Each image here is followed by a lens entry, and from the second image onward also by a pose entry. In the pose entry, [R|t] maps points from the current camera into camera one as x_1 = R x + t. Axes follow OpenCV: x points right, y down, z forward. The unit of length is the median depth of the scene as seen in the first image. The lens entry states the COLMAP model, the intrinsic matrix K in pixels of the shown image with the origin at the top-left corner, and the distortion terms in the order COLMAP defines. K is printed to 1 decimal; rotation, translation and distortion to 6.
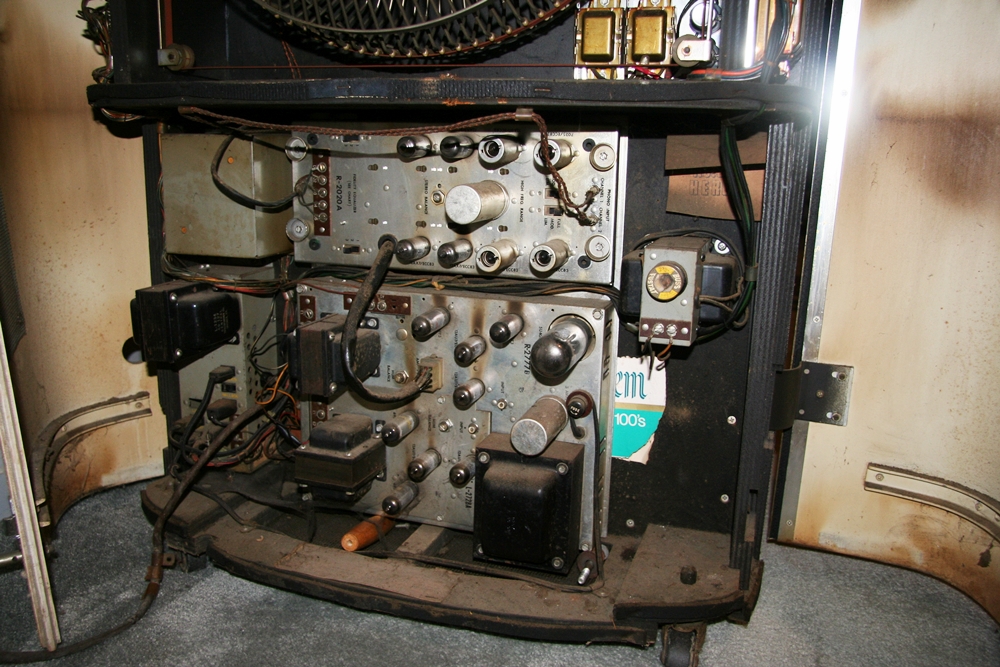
lens RADIAL K [[874.0, 0, 500.9], [0, 874.0, 362.9], [0, 0, 1]] dist [-0.119422, 0.003998]
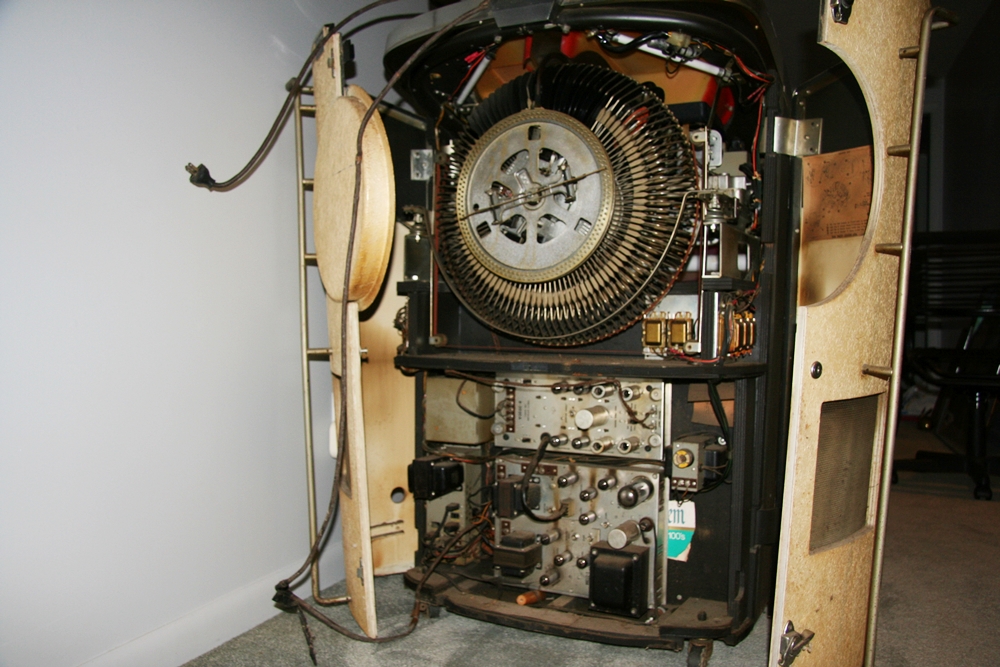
lens RADIAL K [[1078.0, 0, 500.0], [0, 1078.0, 333.5], [0, 0, 1]] dist [0.009233, 0.006400]
pose [[0.987582, -0.005575, -0.157007, 0.141635], [-0.028385, 0.976591, -0.213223, 0.144843], [0.154521, 0.215032, 0.964305, -1.325409]]
